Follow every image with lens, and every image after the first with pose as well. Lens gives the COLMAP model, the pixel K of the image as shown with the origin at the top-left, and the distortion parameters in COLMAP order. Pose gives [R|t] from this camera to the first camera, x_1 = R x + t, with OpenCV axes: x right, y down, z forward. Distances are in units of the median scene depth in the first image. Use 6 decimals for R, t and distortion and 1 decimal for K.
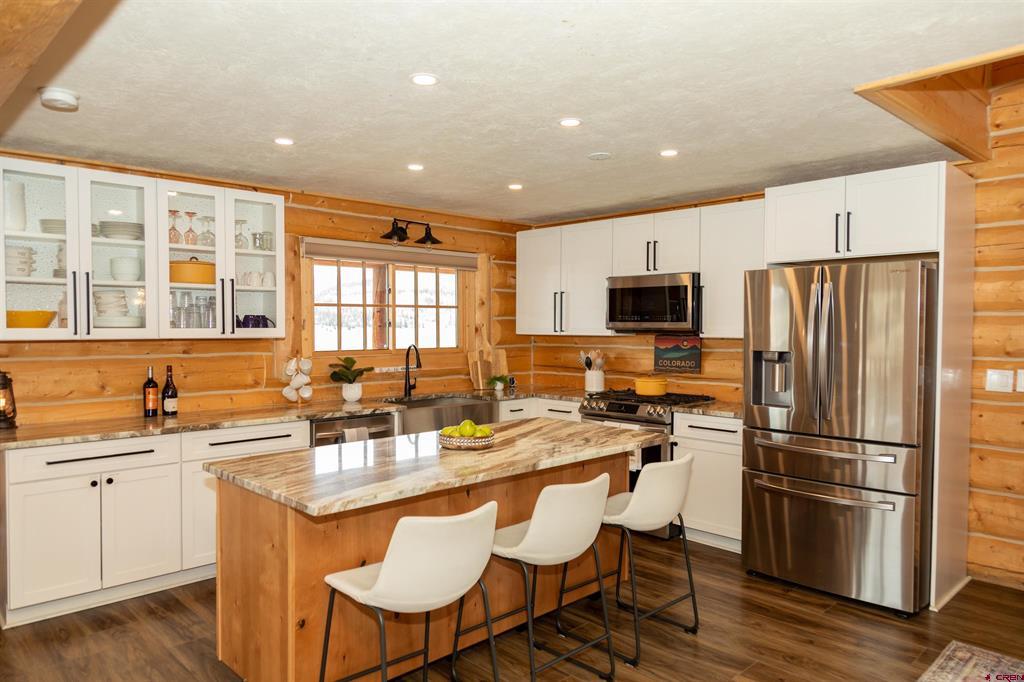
lens RADIAL K [[673.3, 0, 518.1], [0, 673.3, 344.1], [0, 0, 1]] dist [0.000461, -0.000089]
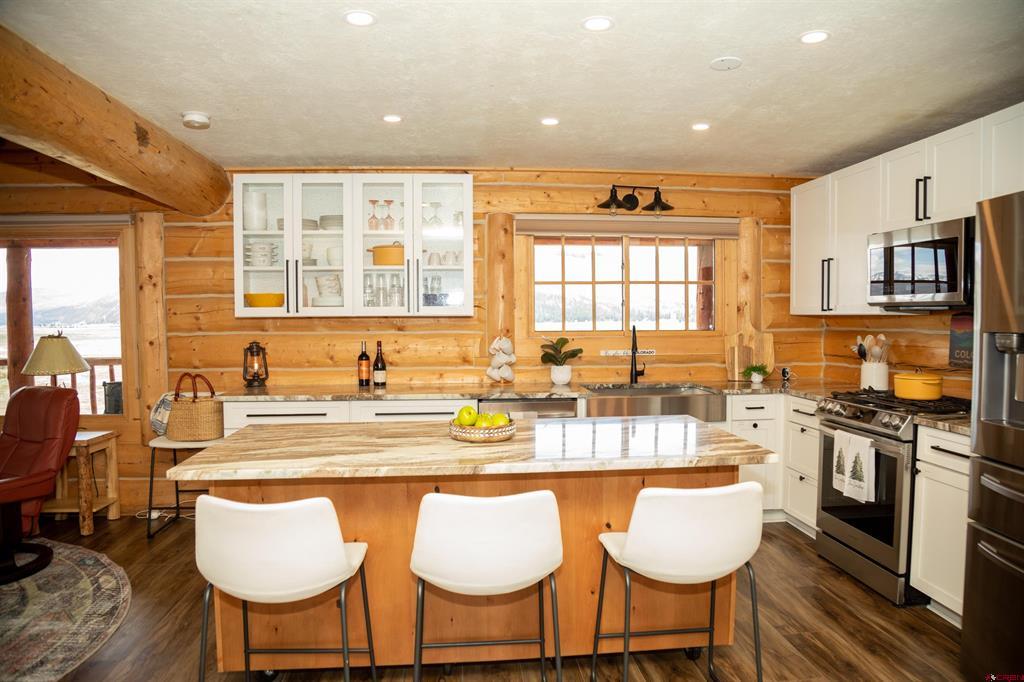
lens RADIAL K [[682.0, 0, 538.6], [0, 682.0, 347.7], [0, 0, 1]] dist [-0.096277, 0.002134]
pose [[0.797611, 0.023459, -0.602716, 0.283168], [-0.010968, 0.999642, 0.024393, 0.009788], [0.603073, -0.012846, 0.797583, 0.208563]]
